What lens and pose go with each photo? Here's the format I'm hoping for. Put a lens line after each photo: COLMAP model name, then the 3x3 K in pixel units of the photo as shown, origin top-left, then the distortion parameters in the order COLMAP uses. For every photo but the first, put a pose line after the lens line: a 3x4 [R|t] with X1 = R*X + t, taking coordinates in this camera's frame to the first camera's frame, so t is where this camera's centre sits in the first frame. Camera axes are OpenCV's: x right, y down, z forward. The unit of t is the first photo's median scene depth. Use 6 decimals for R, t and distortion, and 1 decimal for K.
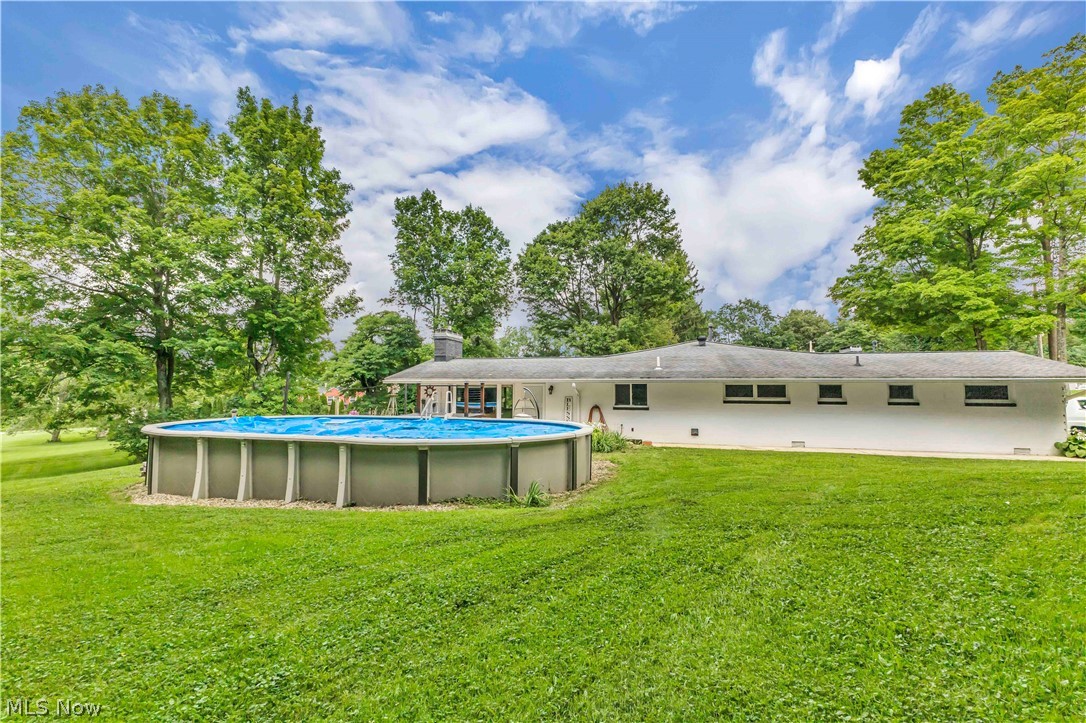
lens RADIAL K [[475.7, 0, 544.3], [0, 475.7, 363.5], [0, 0, 1]] dist [0.002269, 0.000015]
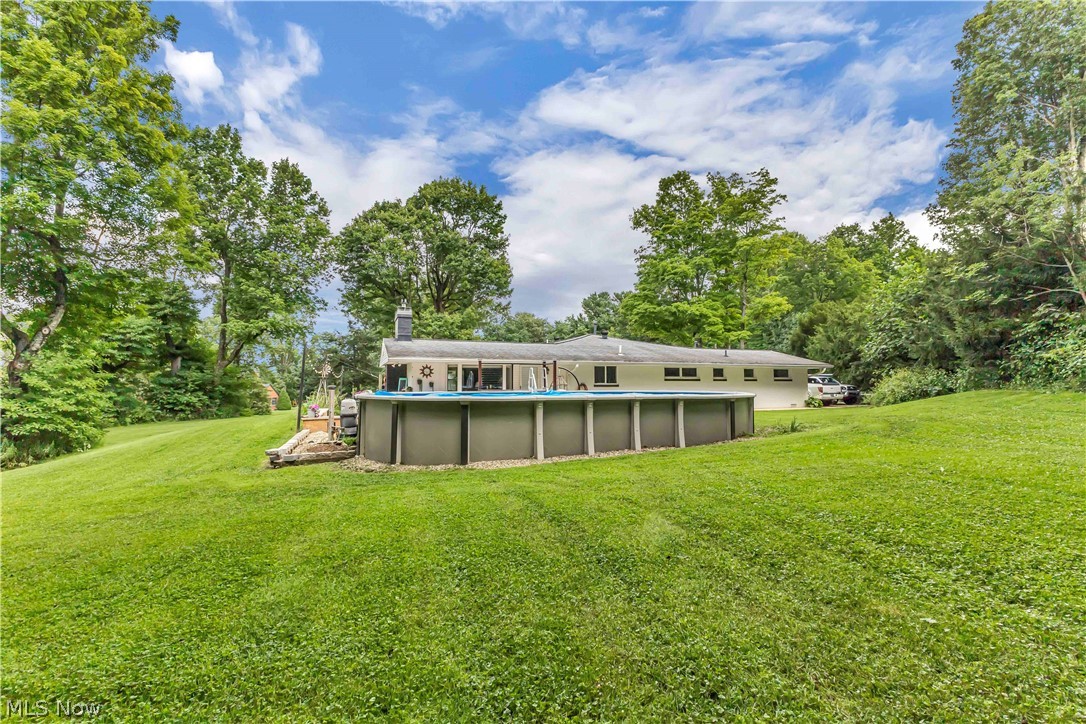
lens RADIAL K [[475.7, 0, 546.7], [0, 475.7, 366.2], [0, 0, 1]] dist [0.002269, 0.000015]
pose [[0.805256, 0.017127, 0.592679, -0.459285], [-0.028607, 0.999541, 0.009982, 0.023691], [-0.592236, -0.024993, 0.805377, 0.057845]]
